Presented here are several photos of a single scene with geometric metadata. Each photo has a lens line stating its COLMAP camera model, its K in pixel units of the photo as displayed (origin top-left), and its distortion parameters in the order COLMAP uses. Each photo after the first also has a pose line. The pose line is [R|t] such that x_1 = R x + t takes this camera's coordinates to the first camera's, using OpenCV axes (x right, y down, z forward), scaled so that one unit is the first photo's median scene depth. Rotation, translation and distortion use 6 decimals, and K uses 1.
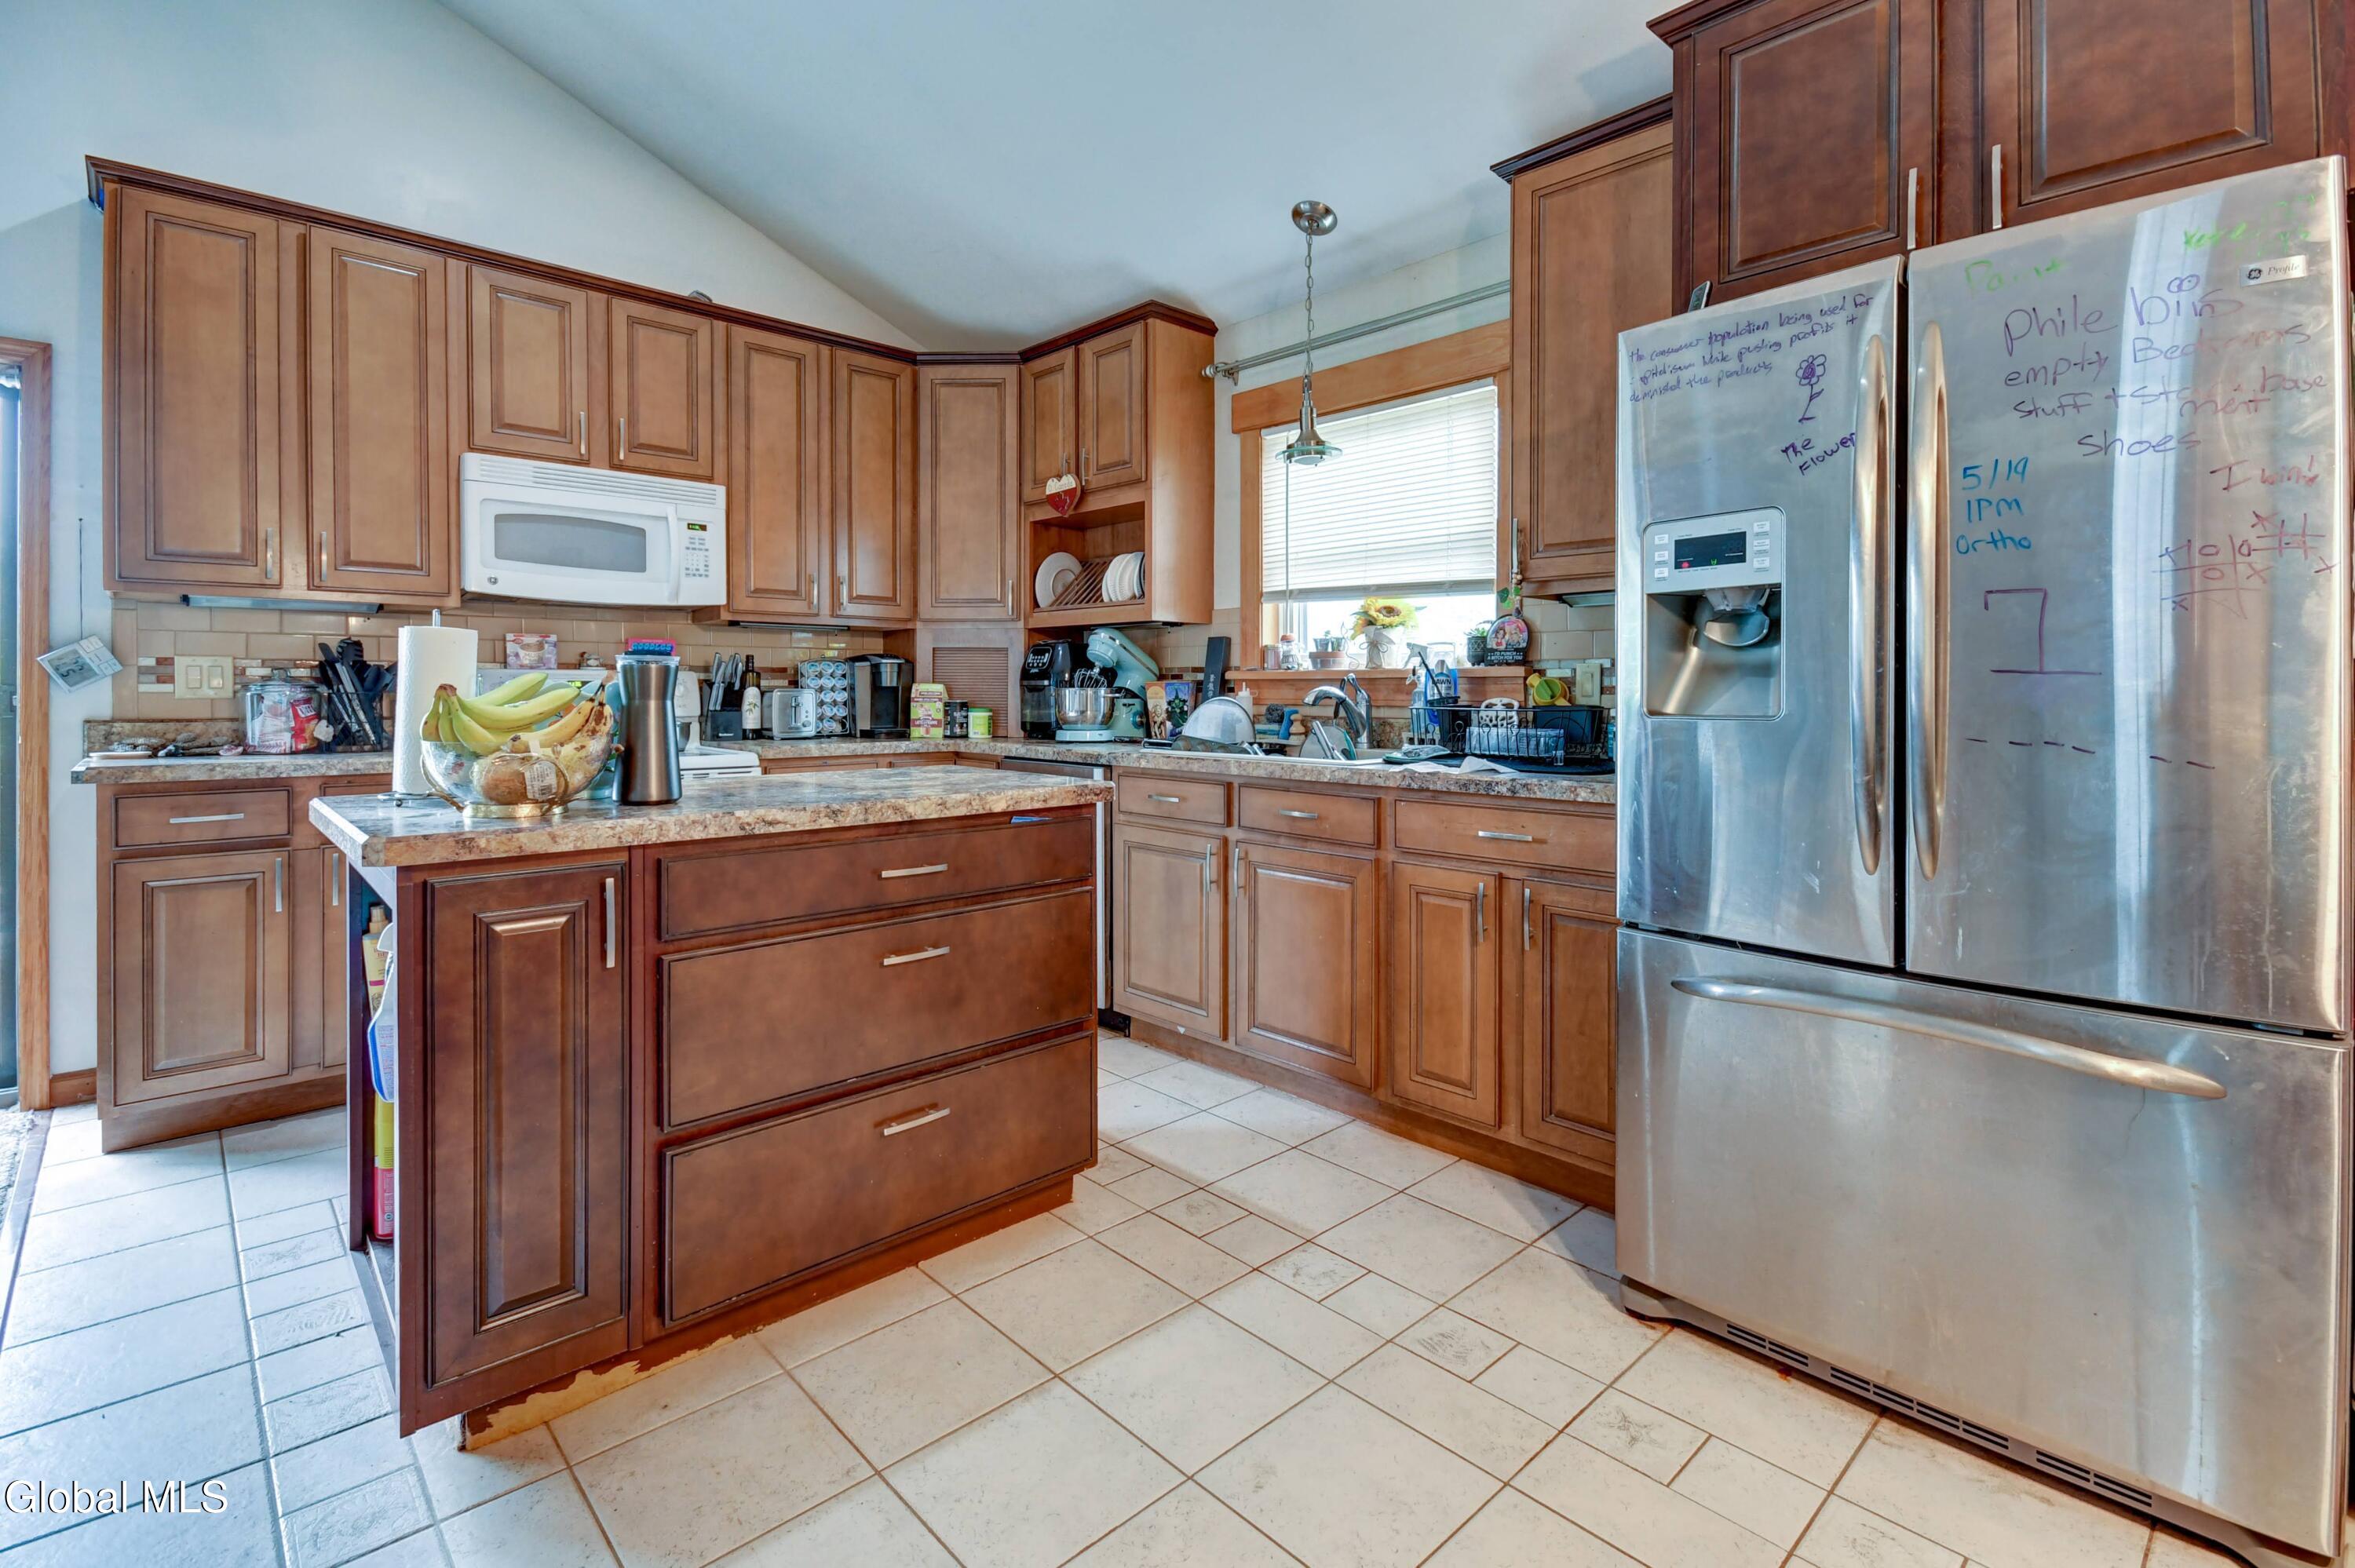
lens RADIAL K [[1076.3, 0, 1188.5], [0, 1076.3, 699.9], [0, 0, 1]] dist [0.004265, 0.000067]
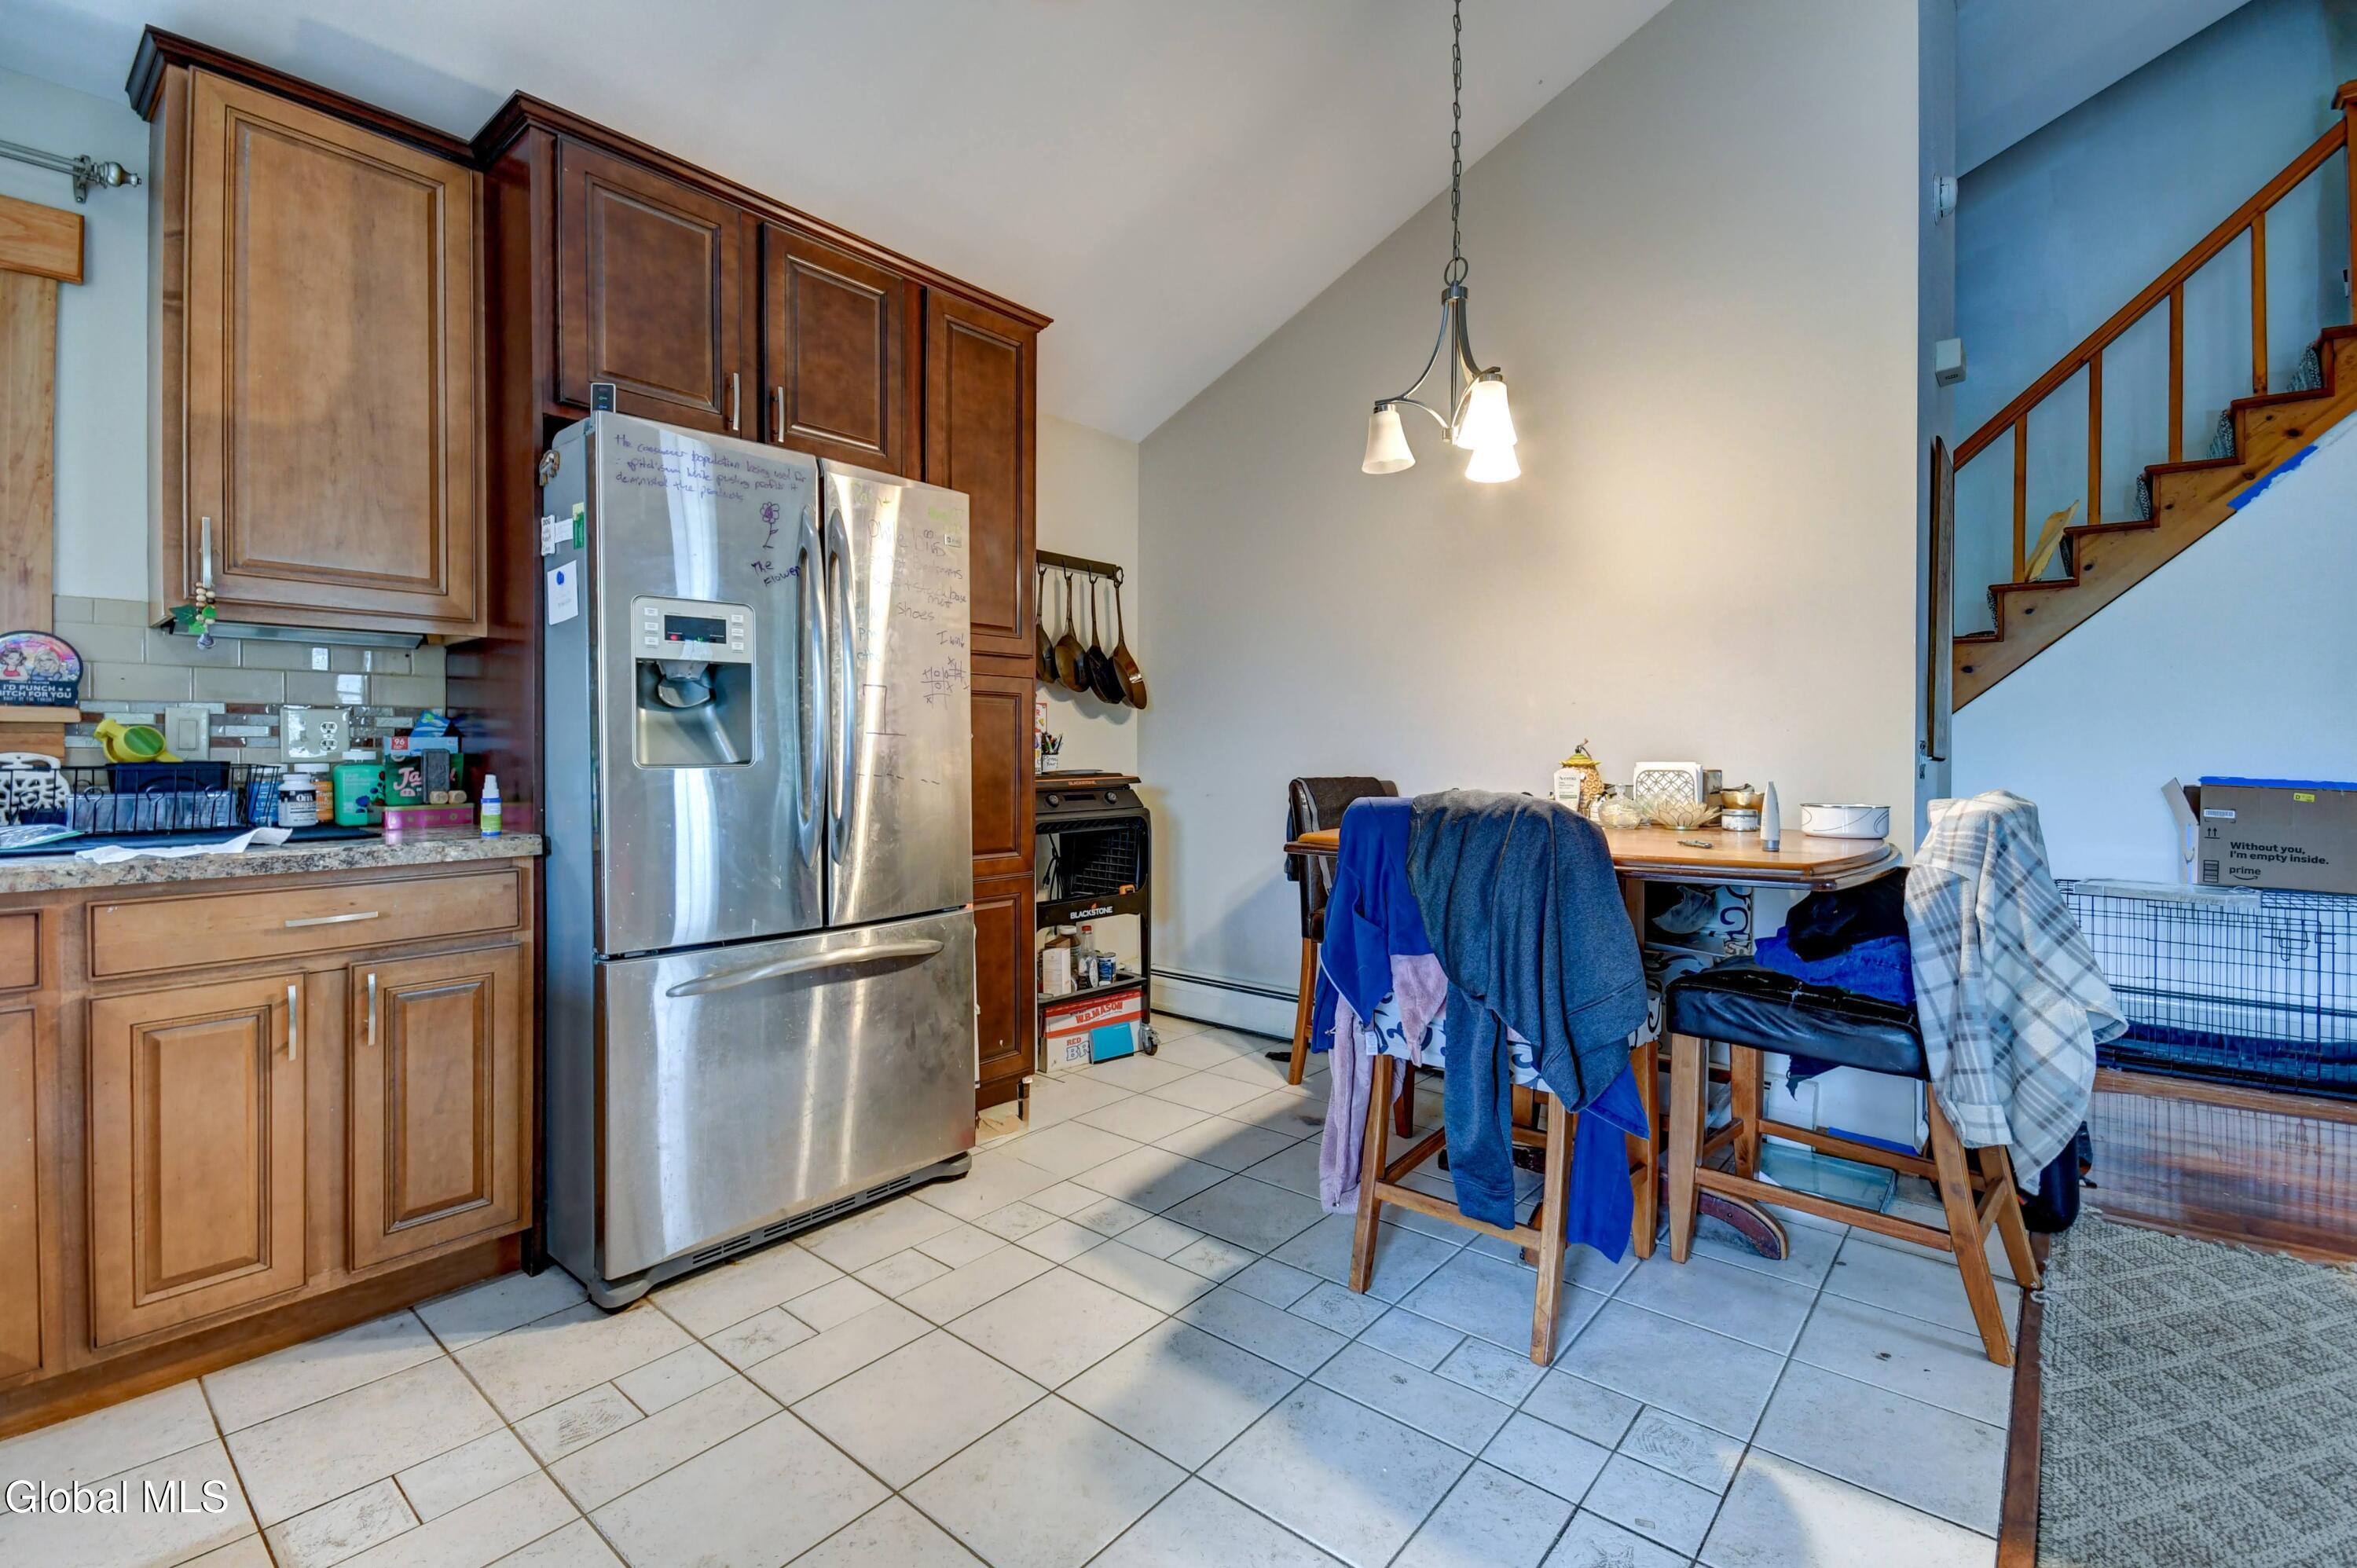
lens RADIAL K [[1047.1, 0, 1185.8], [0, 1047.1, 751.6], [0, 0, 1]] dist [0.026537, -0.013837]
pose [[-0.108624, -0.005996, 0.994065, -0.434278], [0.006394, 0.999957, 0.006730, -0.002341], [-0.994062, 0.007087, -0.108581, 0.325810]]
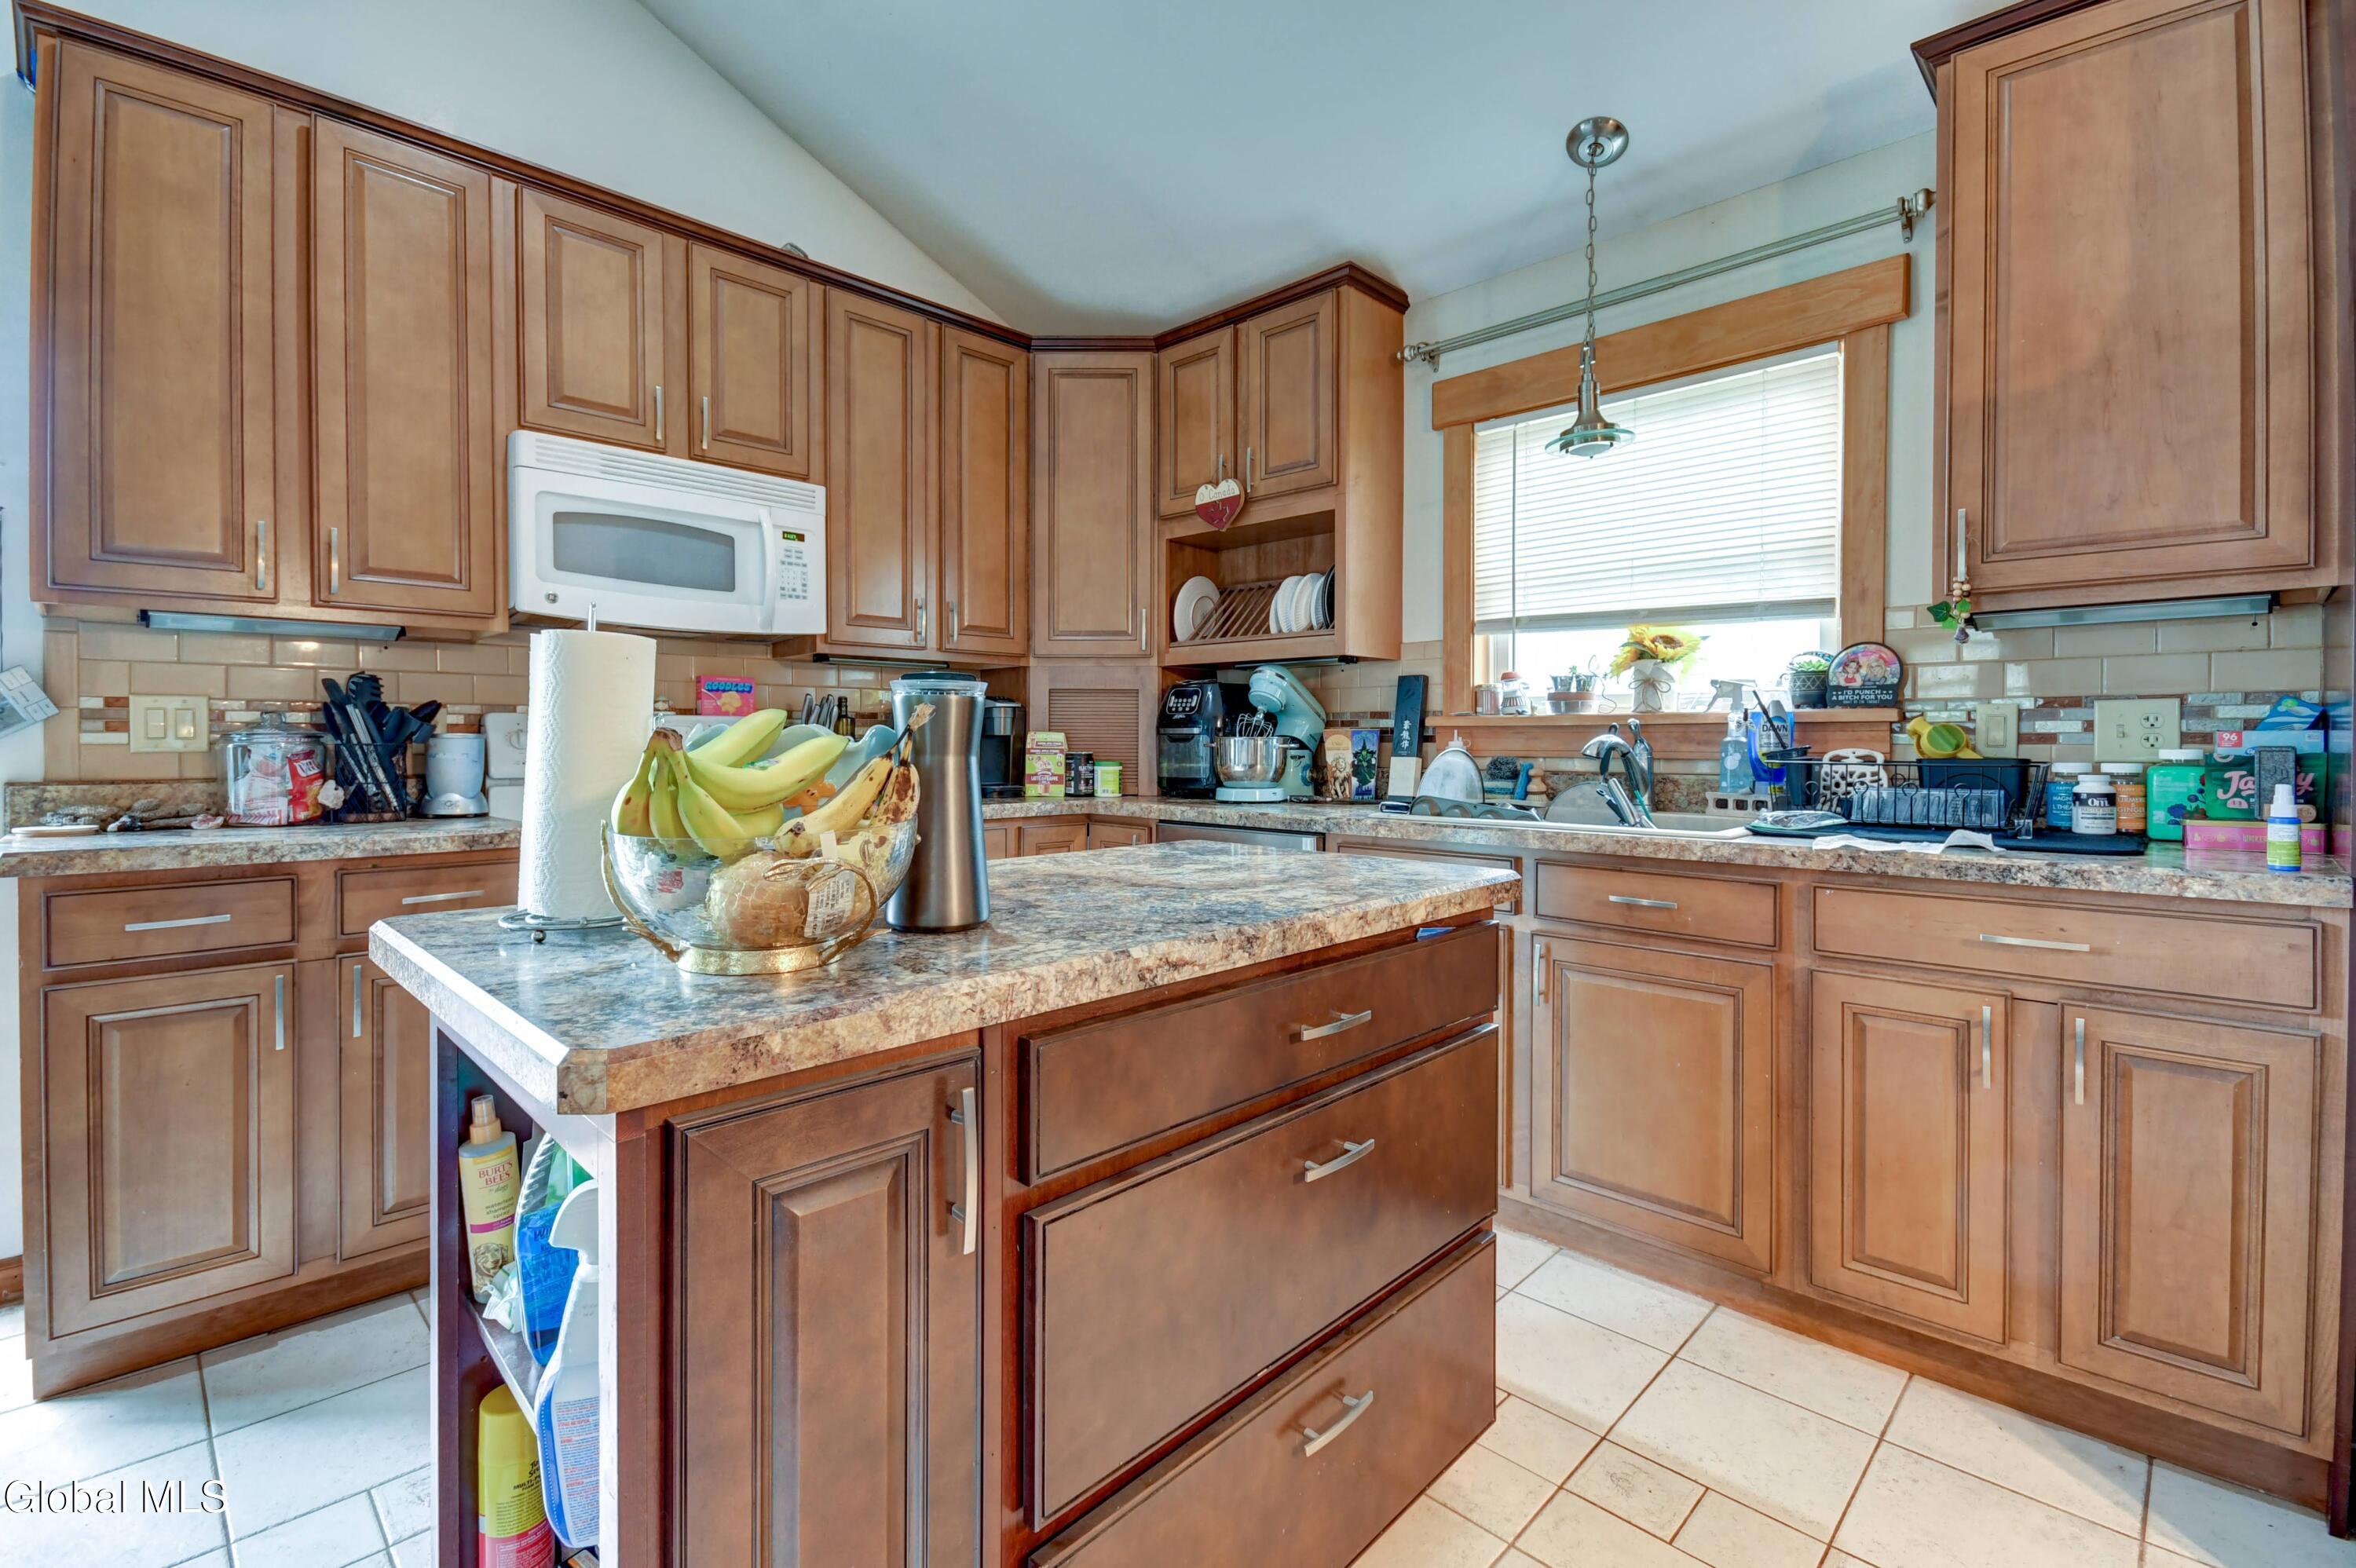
lens RADIAL K [[1048.0, 0, 1156.3], [0, 1048.0, 749.0], [0, 0, 1]] dist [0.009923, -0.005465]
pose [[0.999702, -0.001396, 0.024379, -0.227304], [0.001397, 0.999999, -0.000028, -0.002191], [-0.024379, 0.000062, 0.999703, 0.235183]]
